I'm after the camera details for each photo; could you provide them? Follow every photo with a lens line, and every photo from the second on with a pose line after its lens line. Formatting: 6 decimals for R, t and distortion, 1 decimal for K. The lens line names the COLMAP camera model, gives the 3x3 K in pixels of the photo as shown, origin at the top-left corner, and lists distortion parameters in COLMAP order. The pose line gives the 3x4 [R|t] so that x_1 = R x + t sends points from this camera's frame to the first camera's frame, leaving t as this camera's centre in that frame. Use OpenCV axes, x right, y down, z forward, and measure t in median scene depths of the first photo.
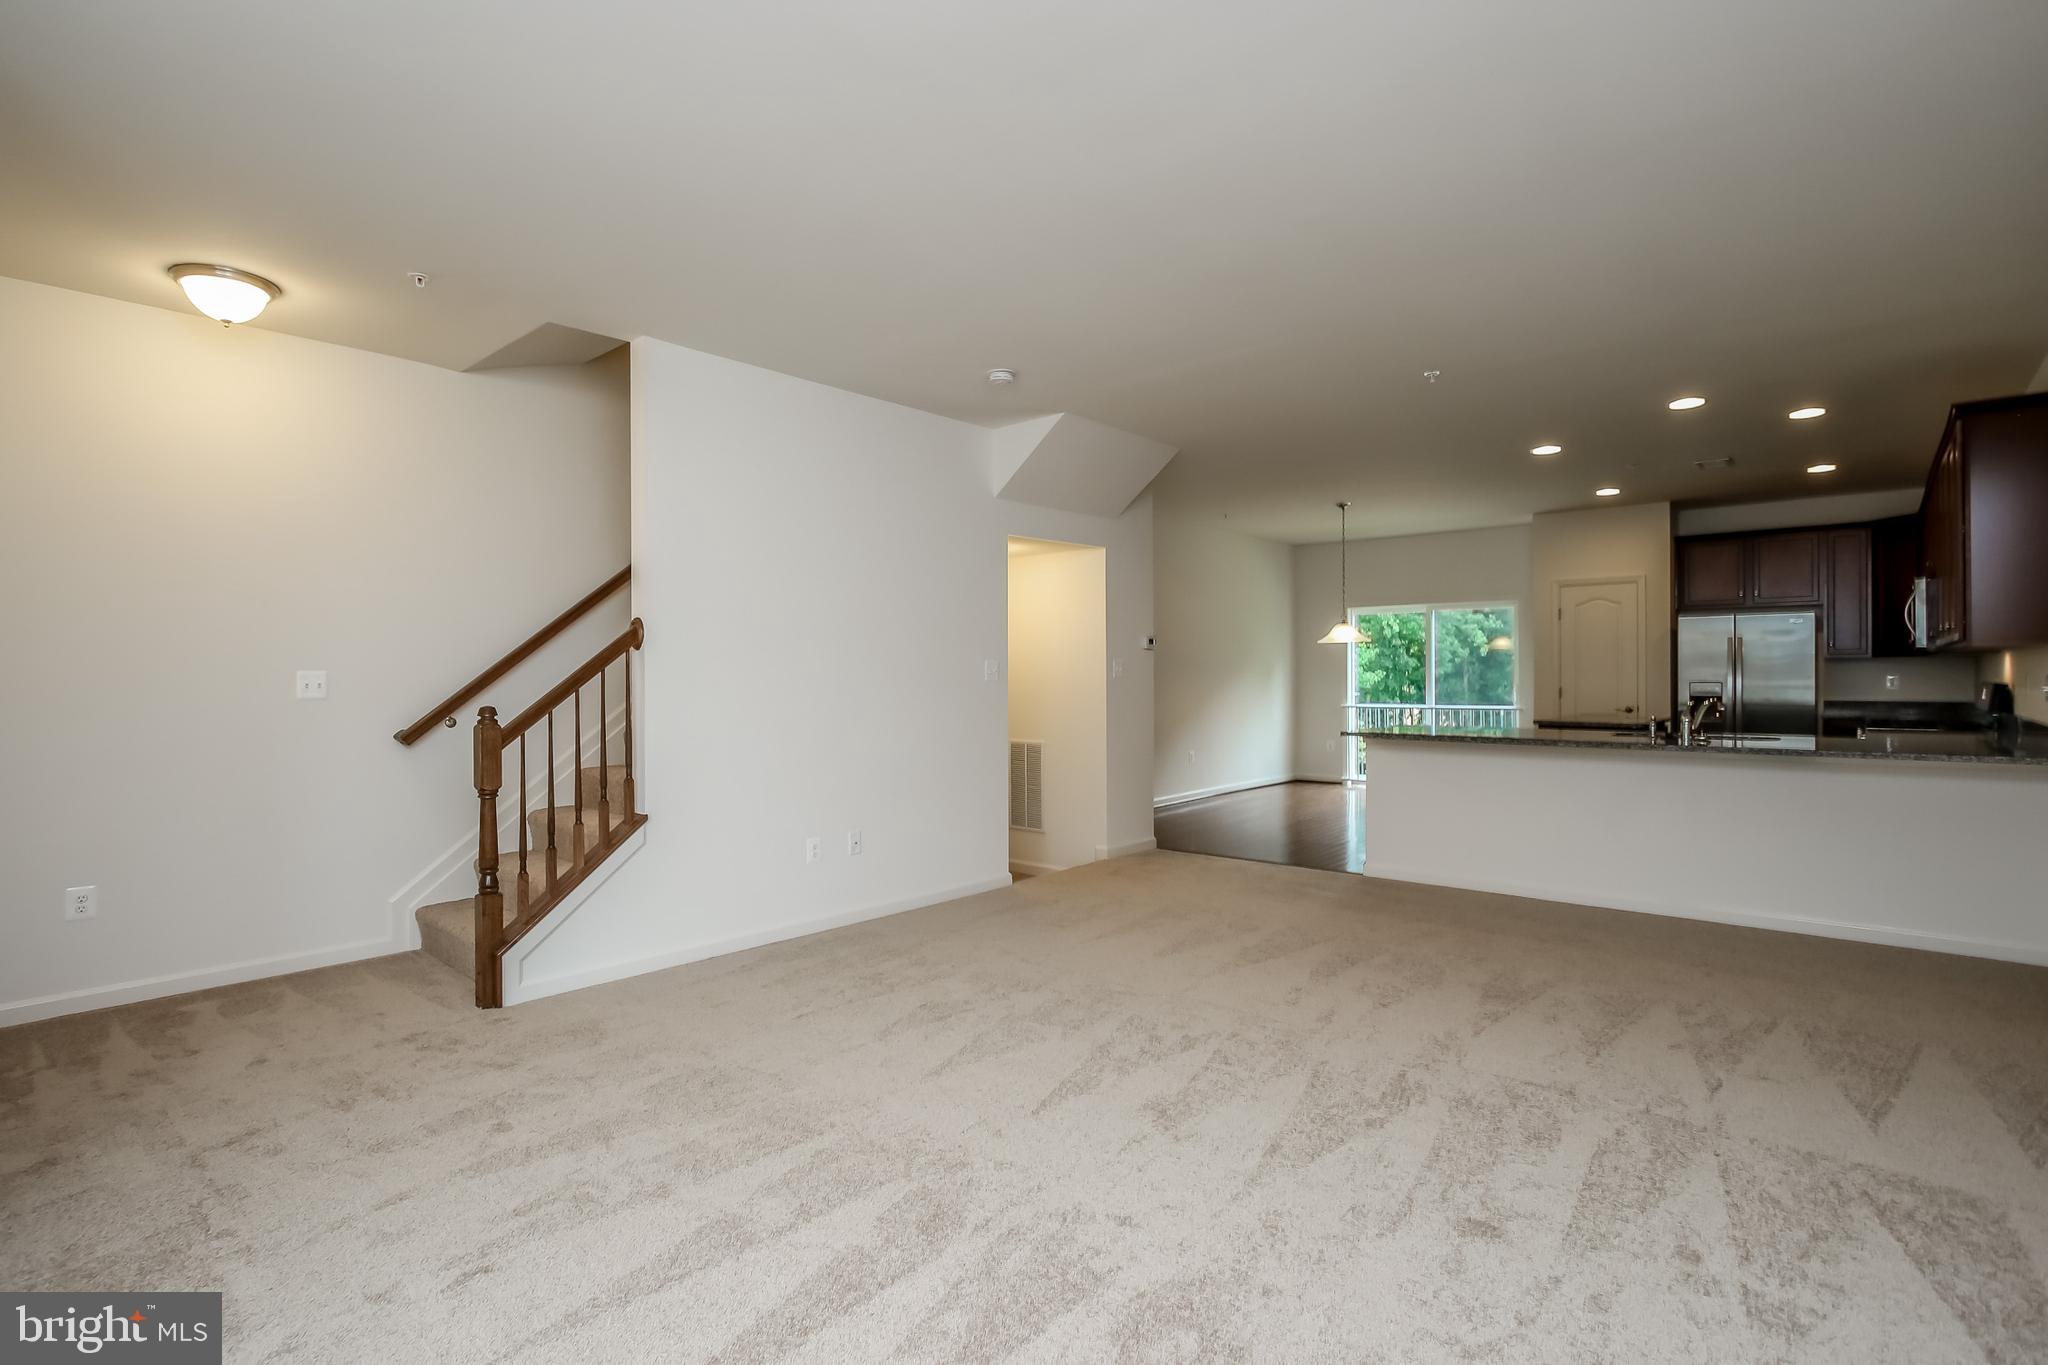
lens RADIAL K [[969.2, 0, 1014.0], [0, 969.2, 686.6], [0, 0, 1]] dist [-0.004884, 0.000025]
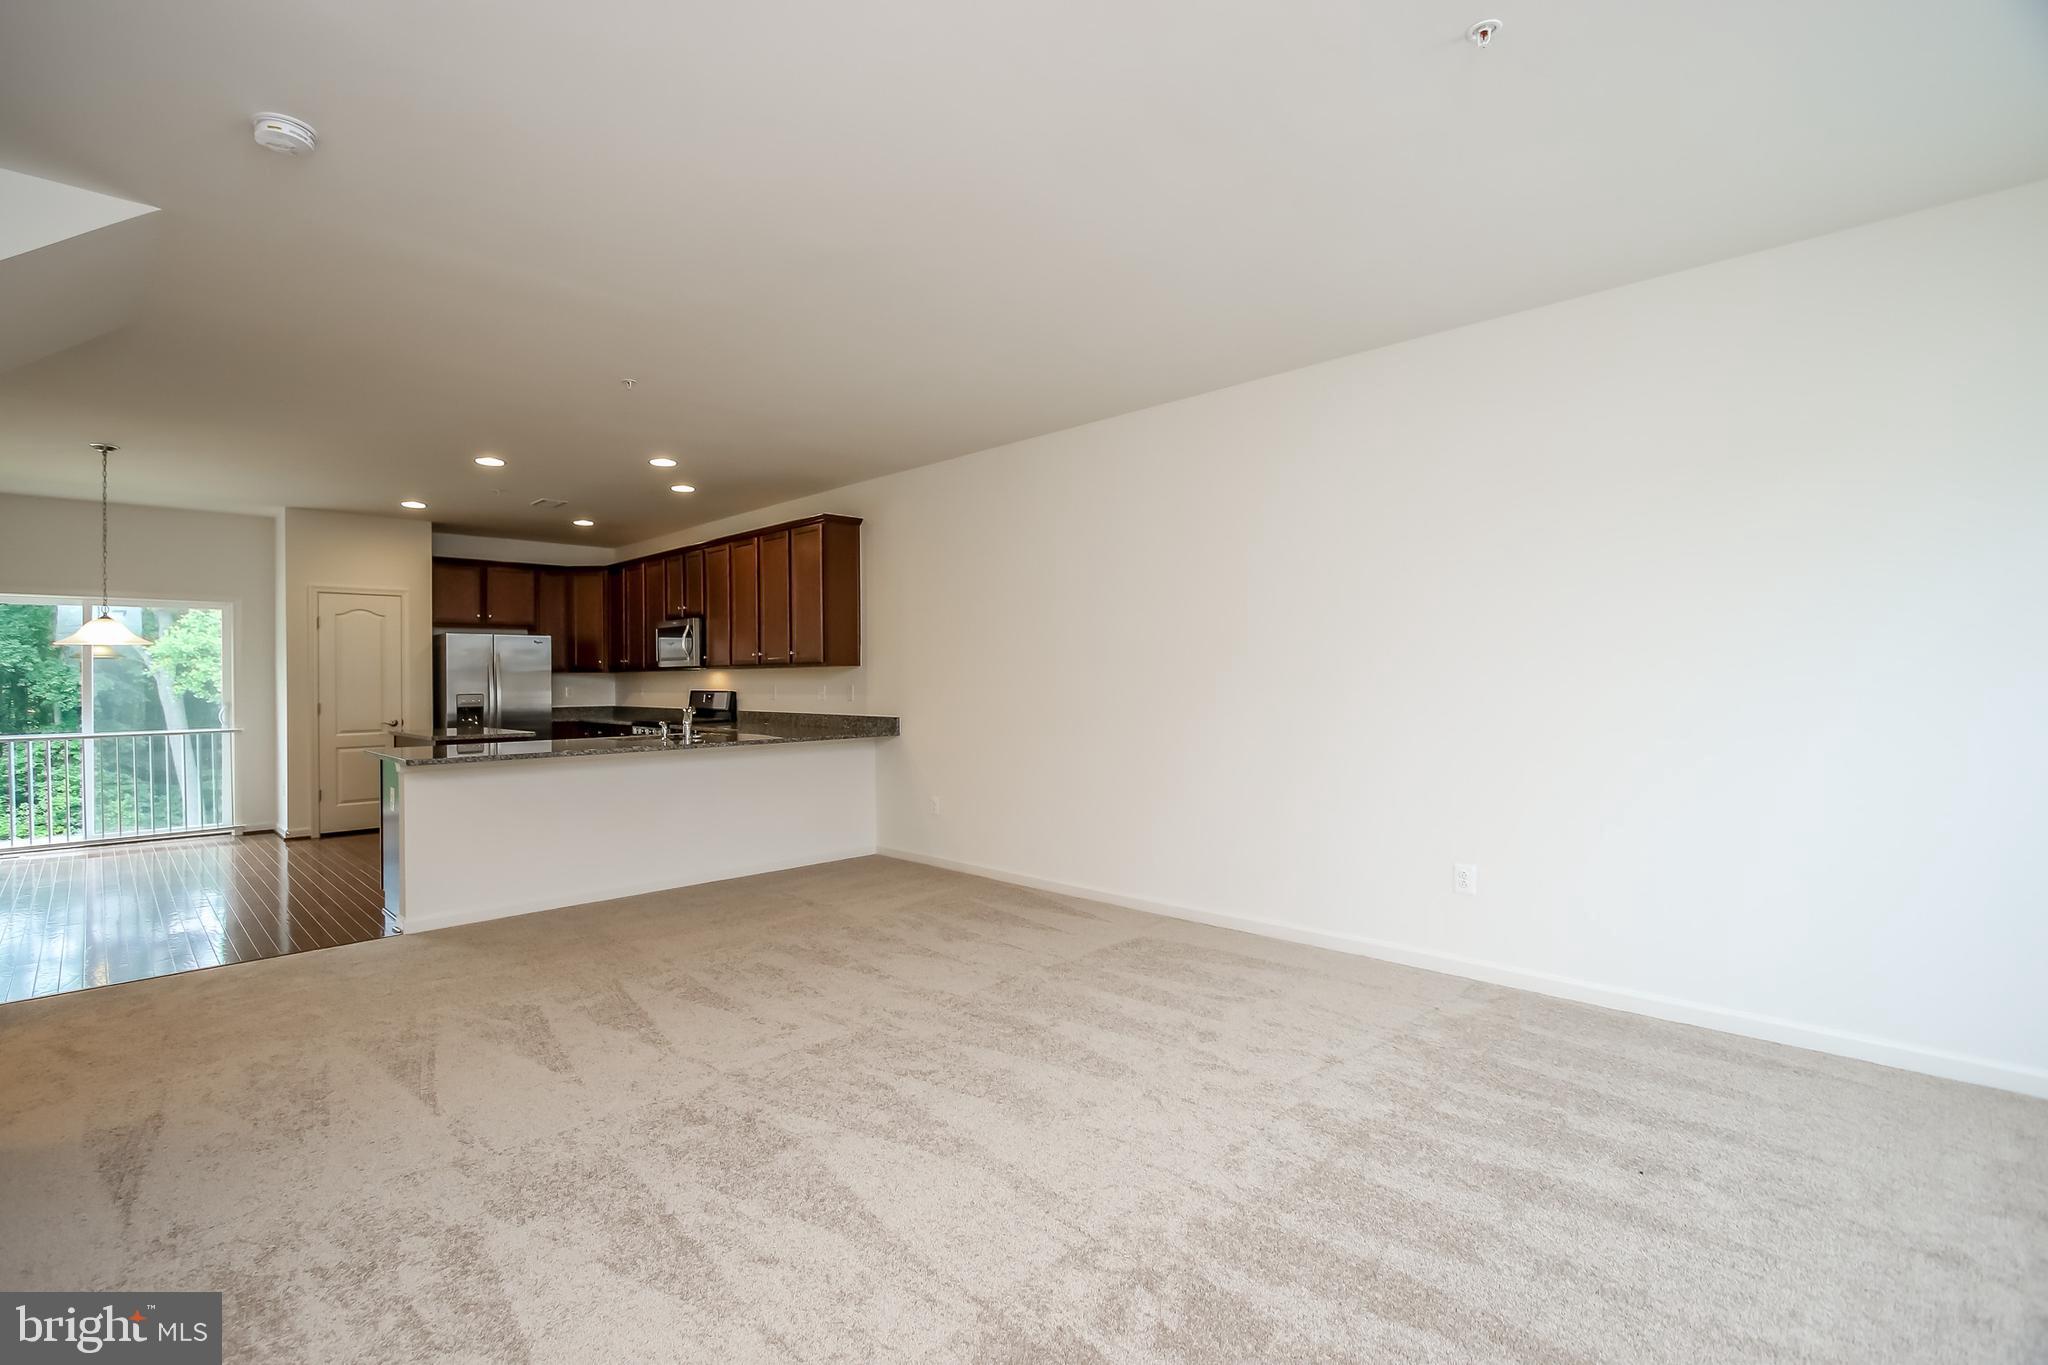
lens RADIAL K [[917.8, 0, 1016.3], [0, 917.8, 674.1], [0, 0, 1]] dist [-0.012131, 0.000072]
pose [[0.071900, 0.009616, 0.997365, -0.265799], [0.021466, 0.999707, -0.011186, -0.002926], [-0.997181, 0.022214, 0.071673, 0.310183]]
